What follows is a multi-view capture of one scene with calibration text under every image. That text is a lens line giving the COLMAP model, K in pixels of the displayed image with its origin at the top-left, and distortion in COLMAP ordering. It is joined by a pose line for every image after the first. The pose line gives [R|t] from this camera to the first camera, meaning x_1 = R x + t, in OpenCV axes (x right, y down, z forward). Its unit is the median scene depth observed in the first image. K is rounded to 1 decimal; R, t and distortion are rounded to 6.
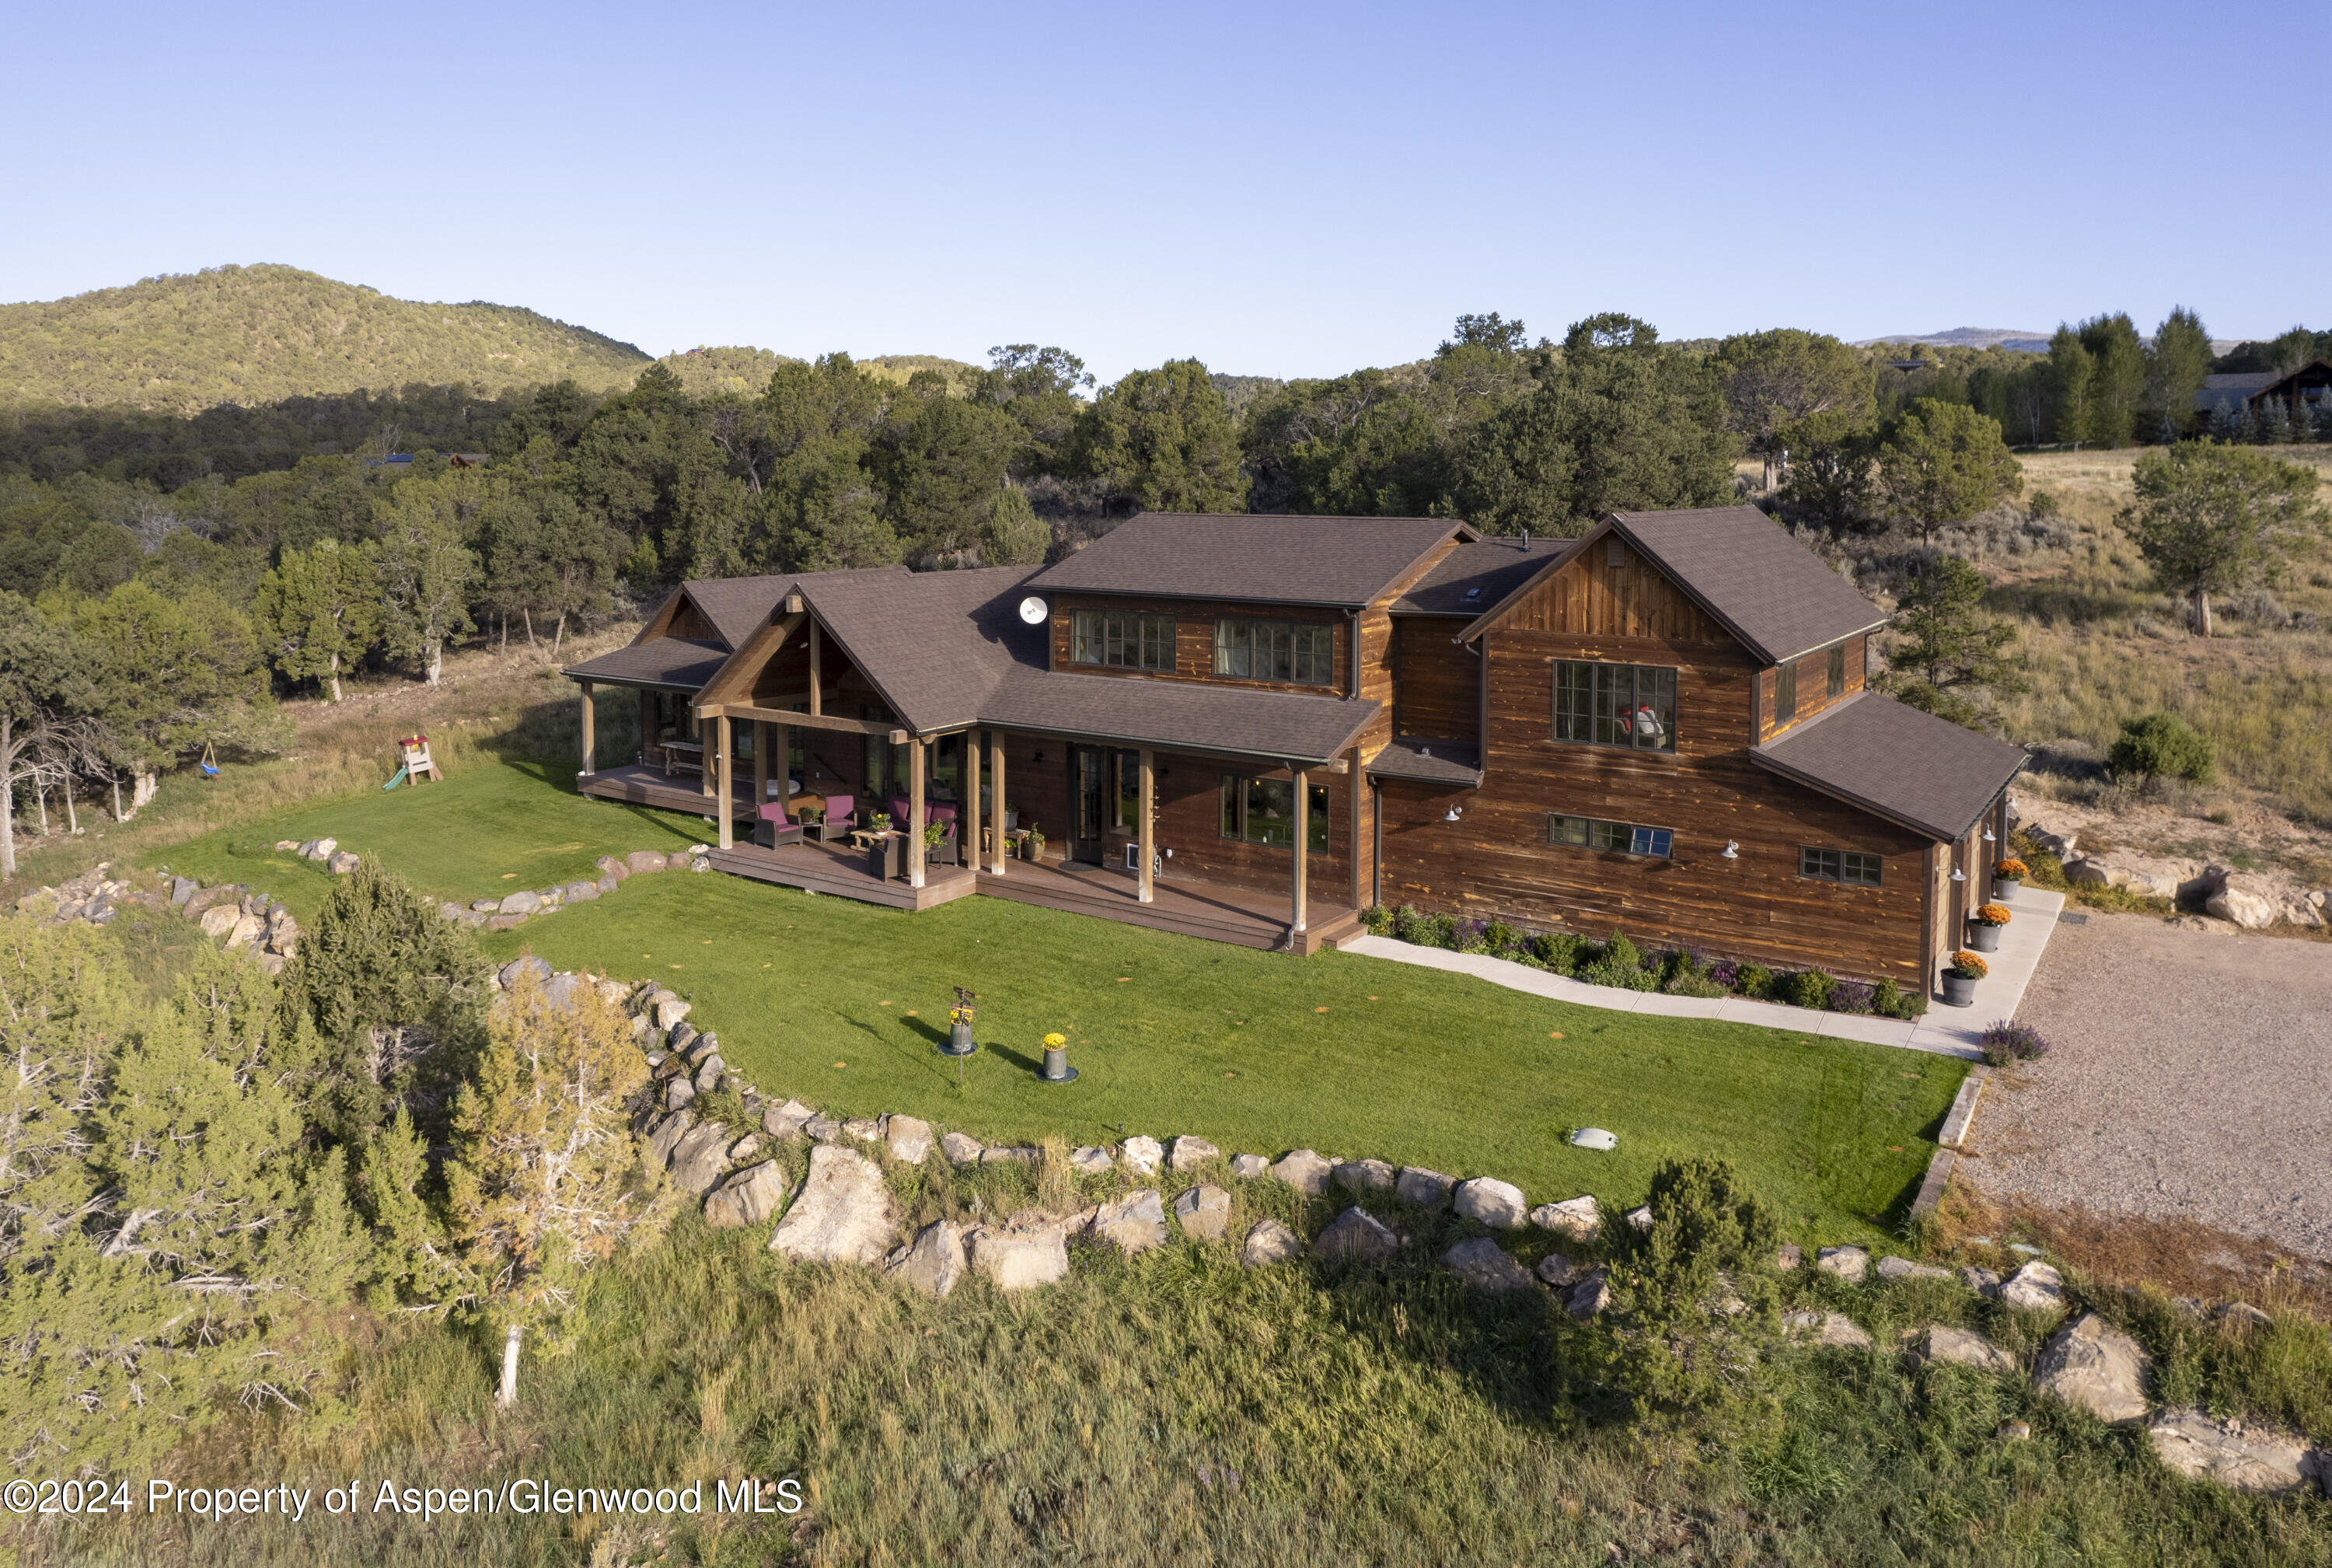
lens RADIAL K [[1645.4, 0, 1124.8], [0, 1645.4, 589.6], [0, 0, 1]] dist [-0.048396, 0.027396]
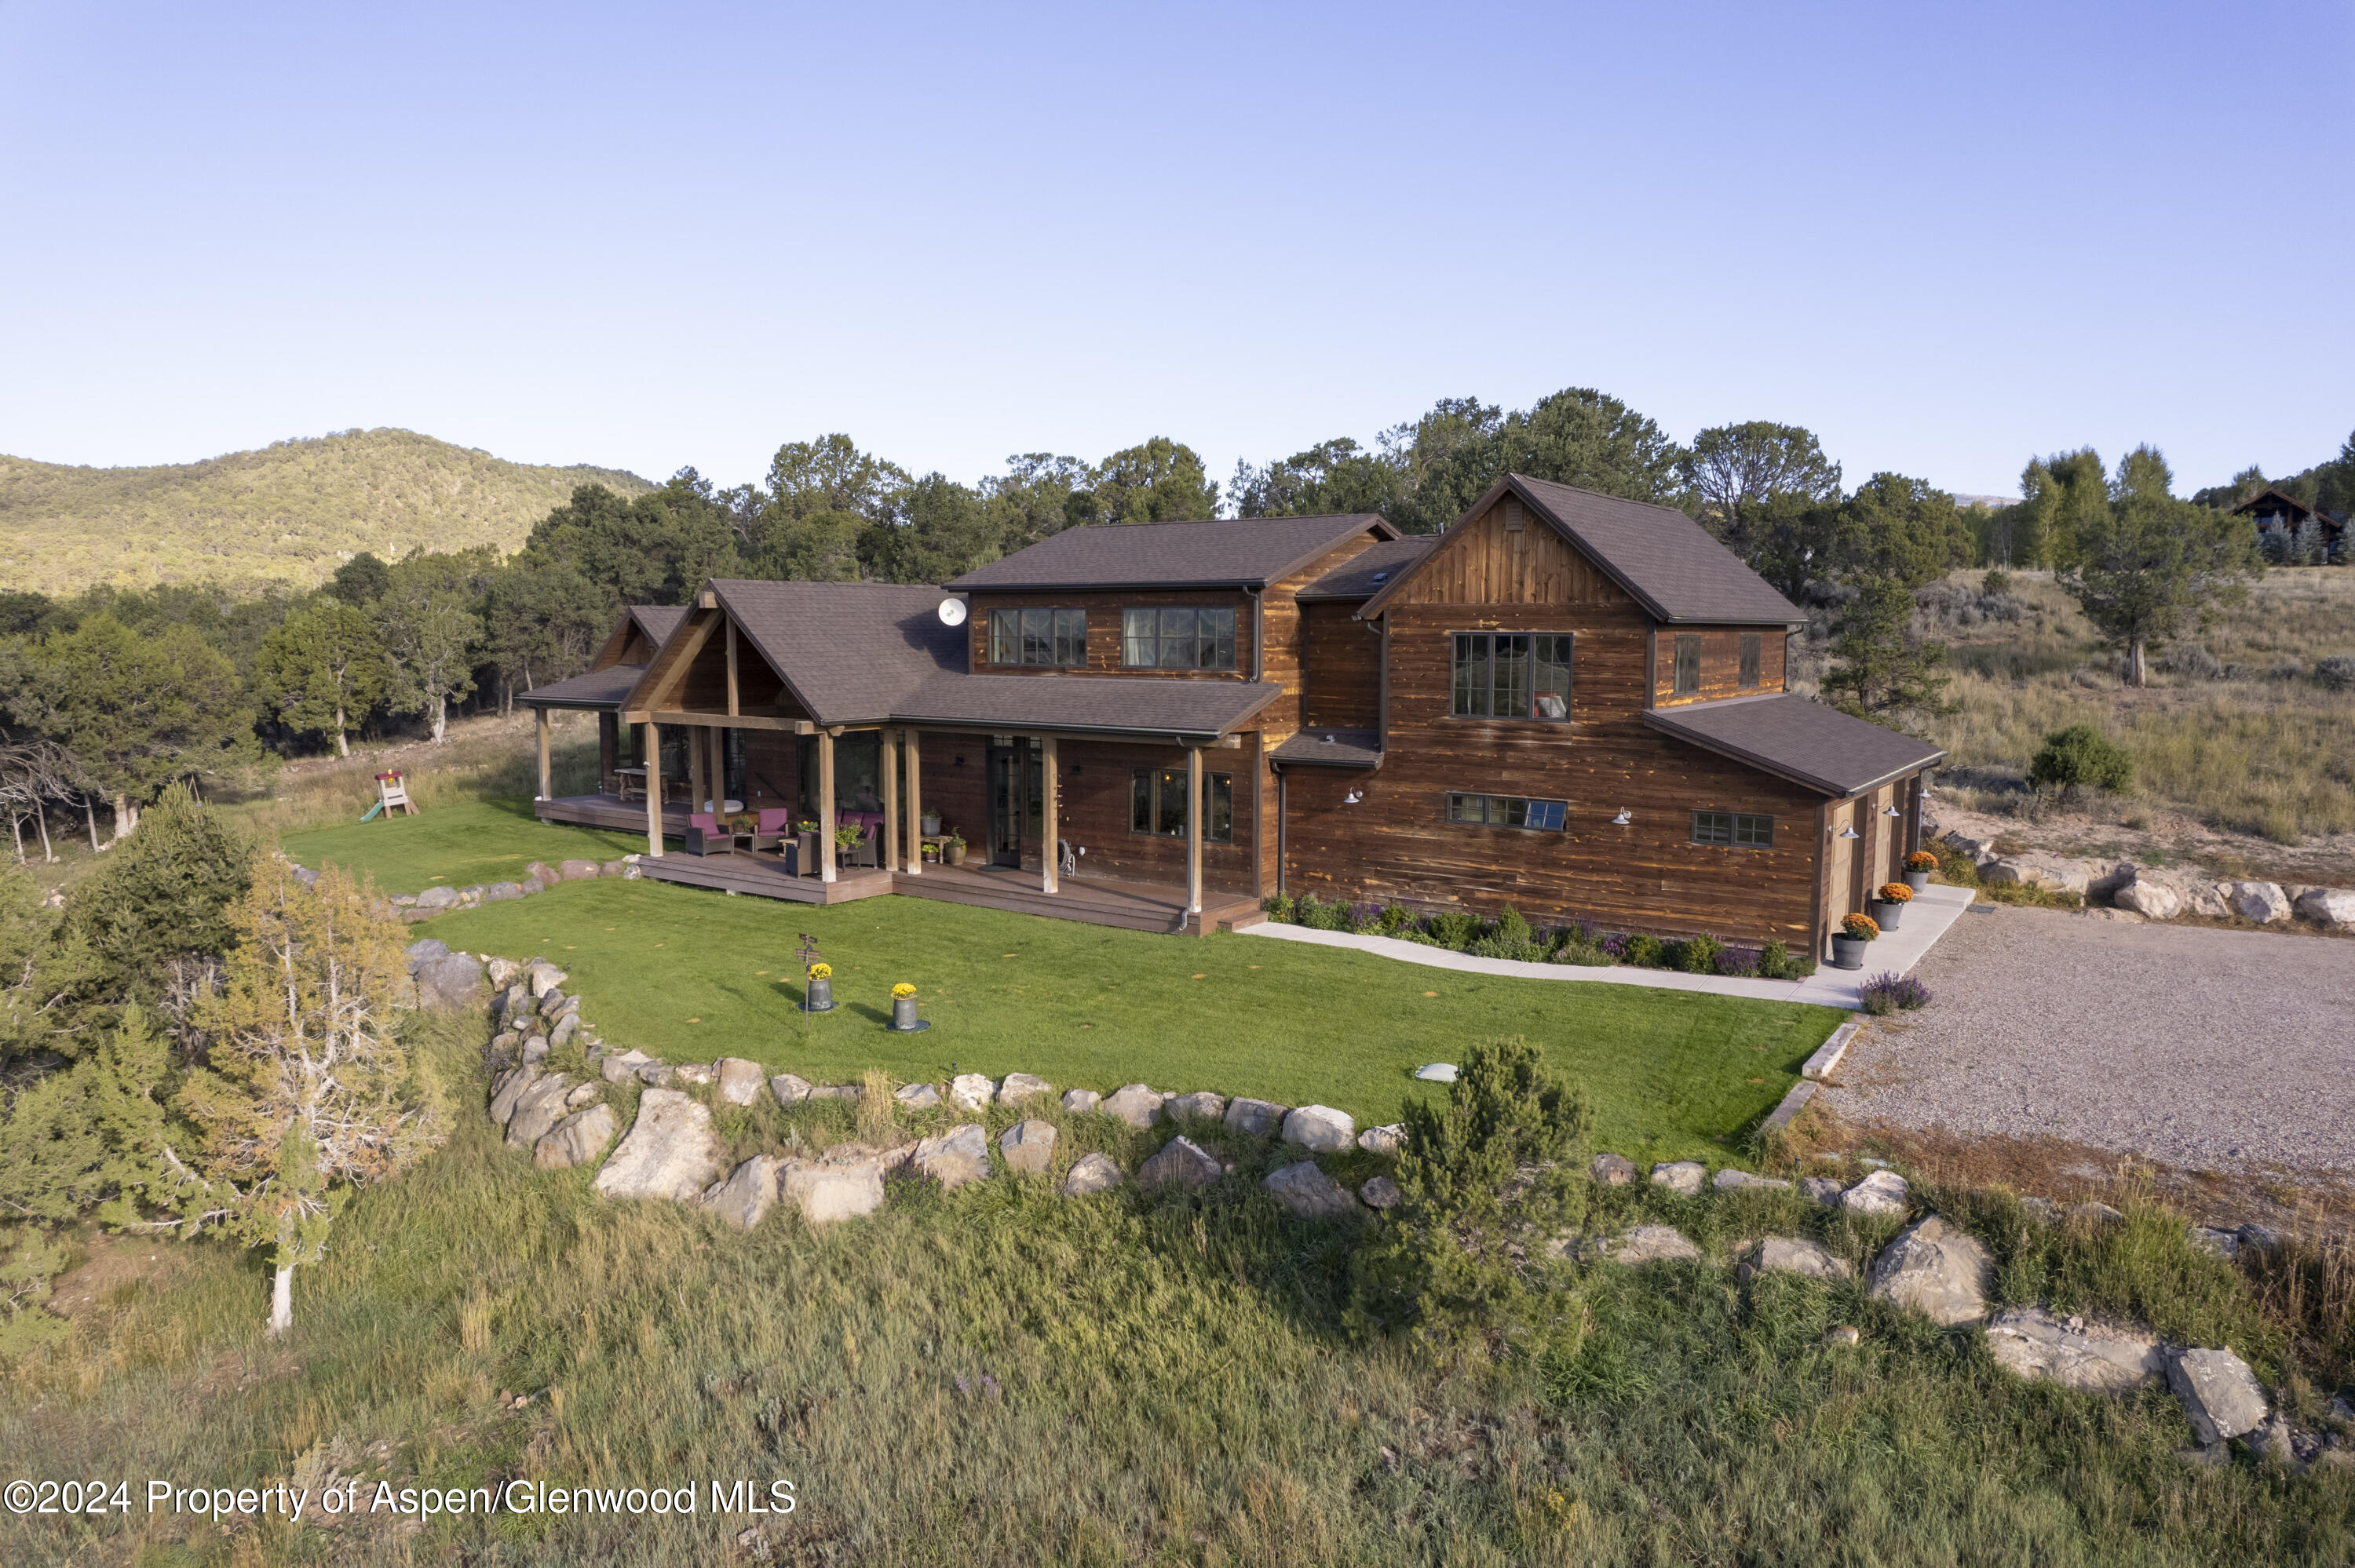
lens RADIAL K [[1503.2, 0, 1181.6], [0, 1503.2, 805.0], [0, 0, 1]] dist [-0.070819, 0.061863]
pose [[0.999999, -0.000549, -0.001041, 0.113018], [0.000598, 0.998848, 0.047977, 0.114230], [0.001013, -0.047977, 0.998848, 0.111934]]
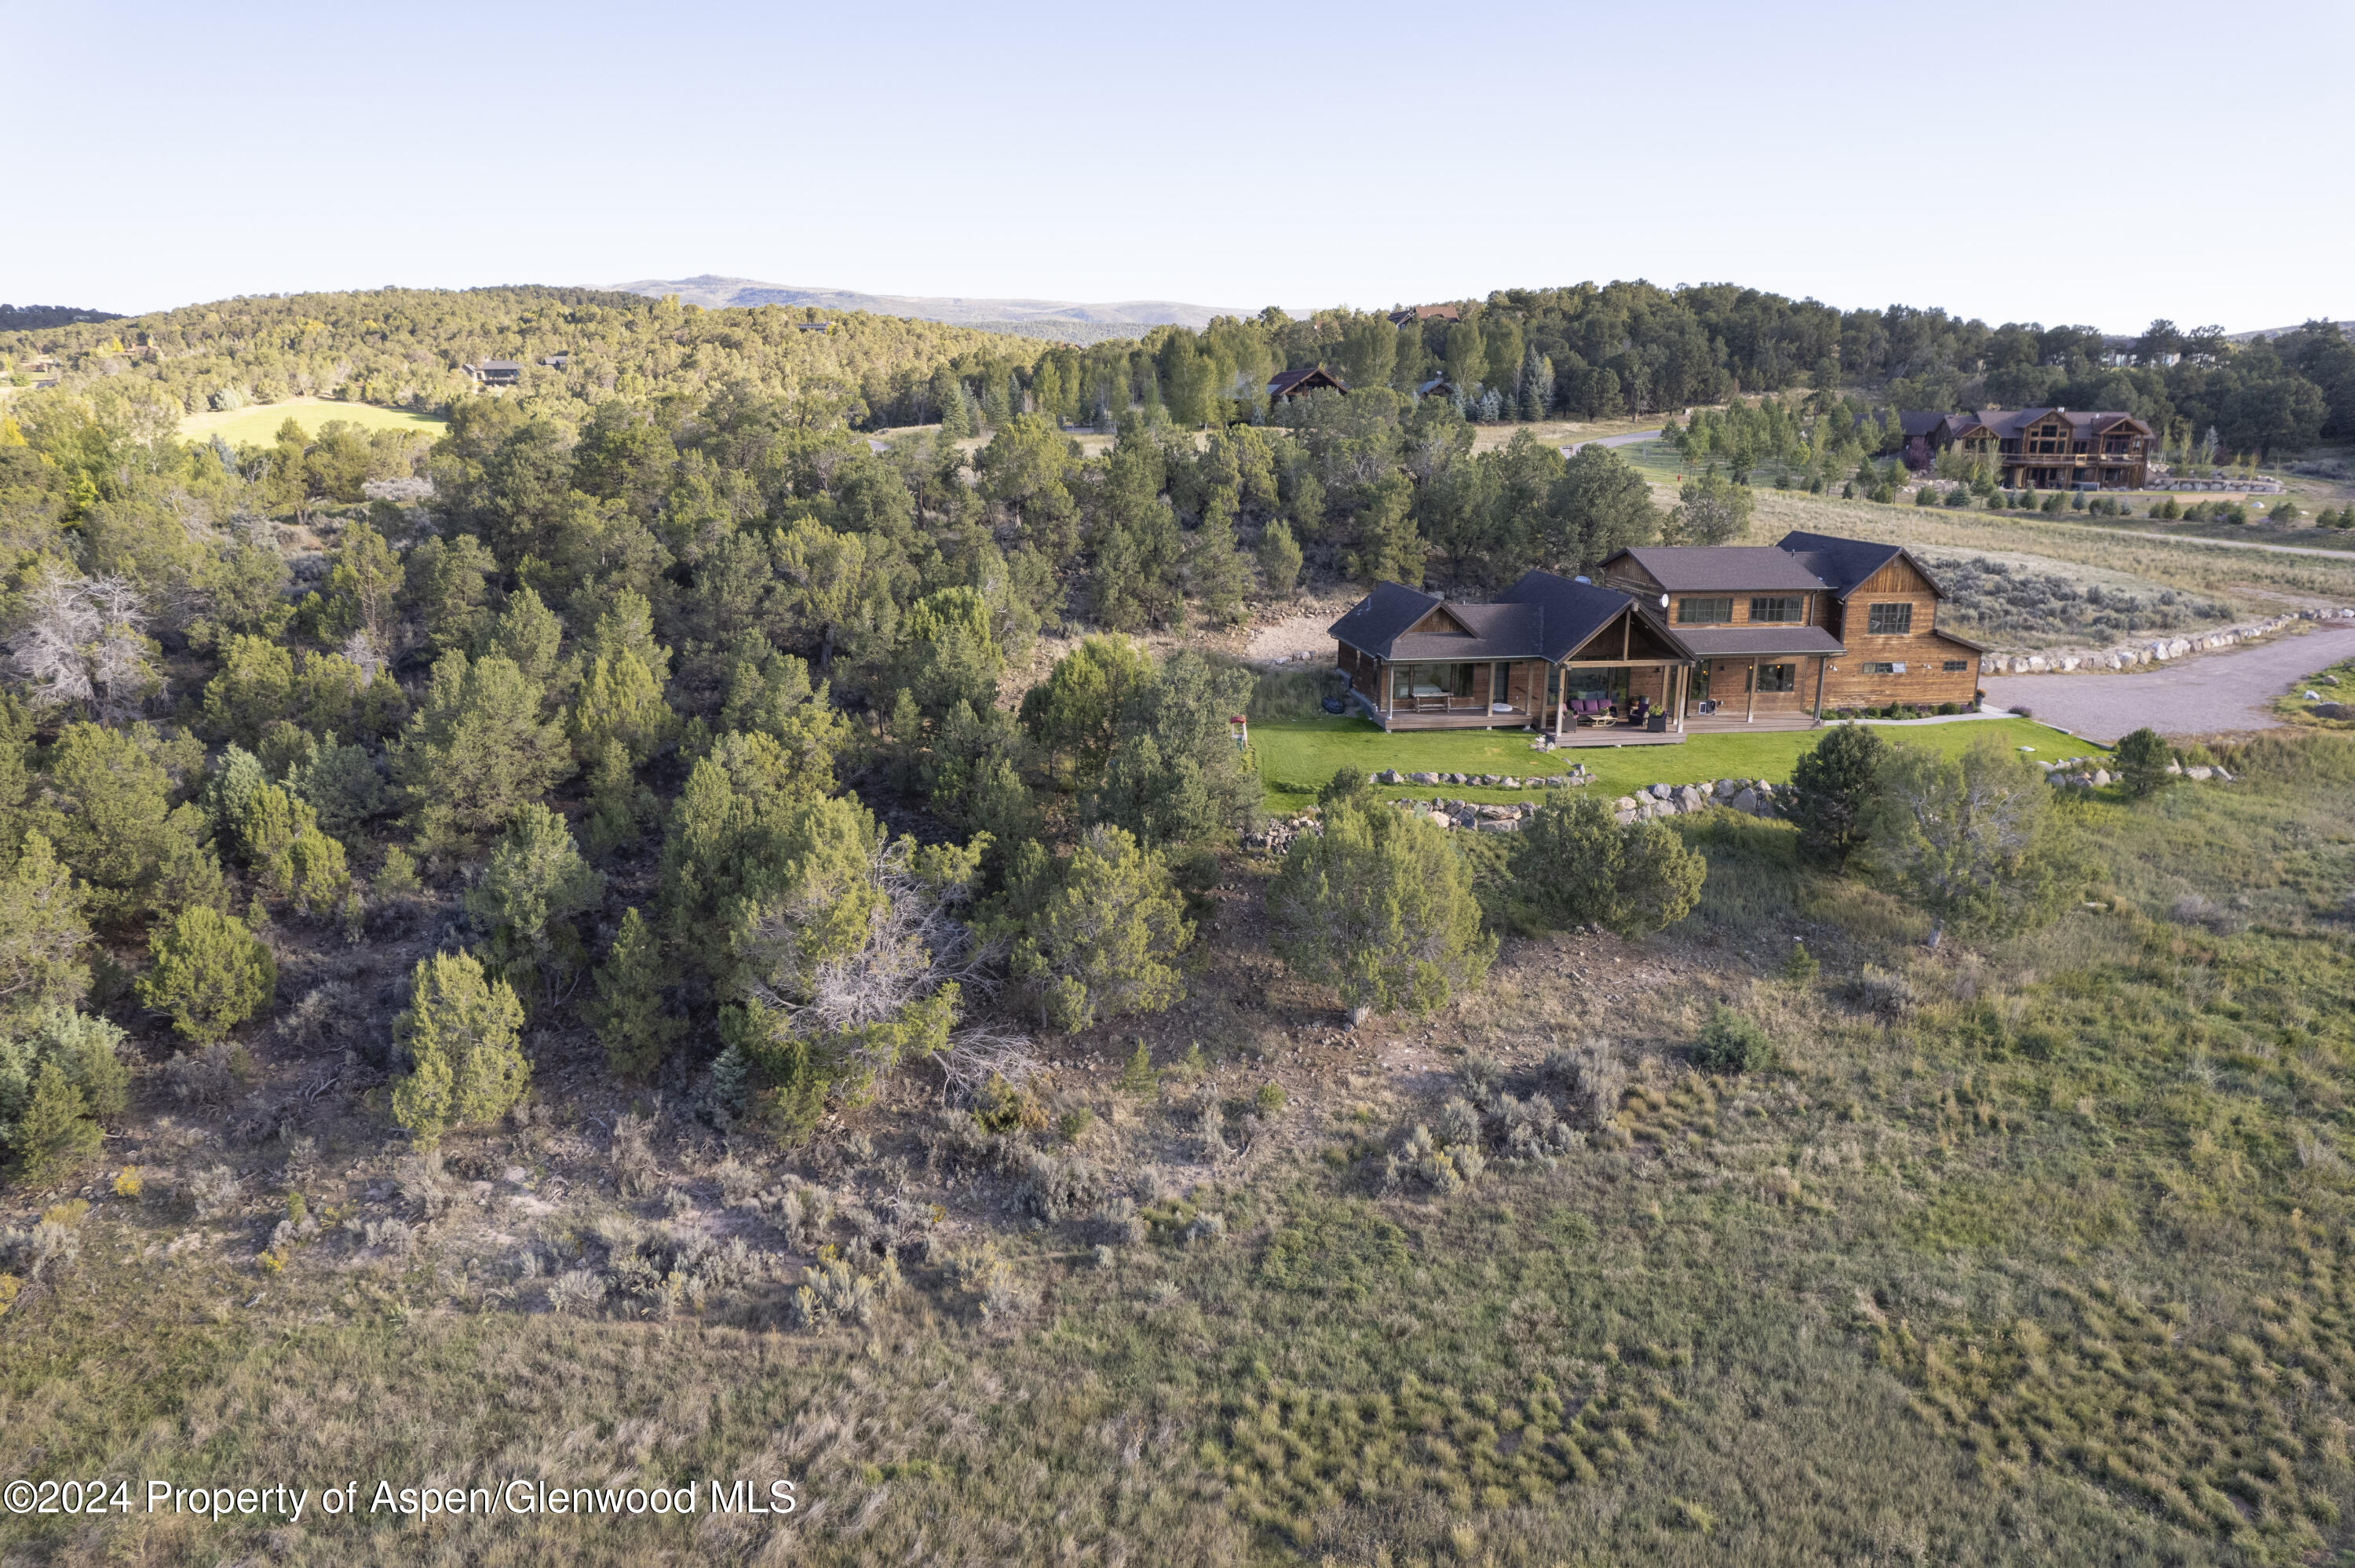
lens RADIAL K [[1505.7, 0, 1183.7], [0, 1505.7, 808.6], [0, 0, 1]] dist [-0.082933, 0.076857]
pose [[0.715480, -0.179677, 0.675133, -2.460662], [0.047880, 0.976701, 0.209194, -0.210739], [-0.696991, -0.117348, 0.707413, 0.048426]]
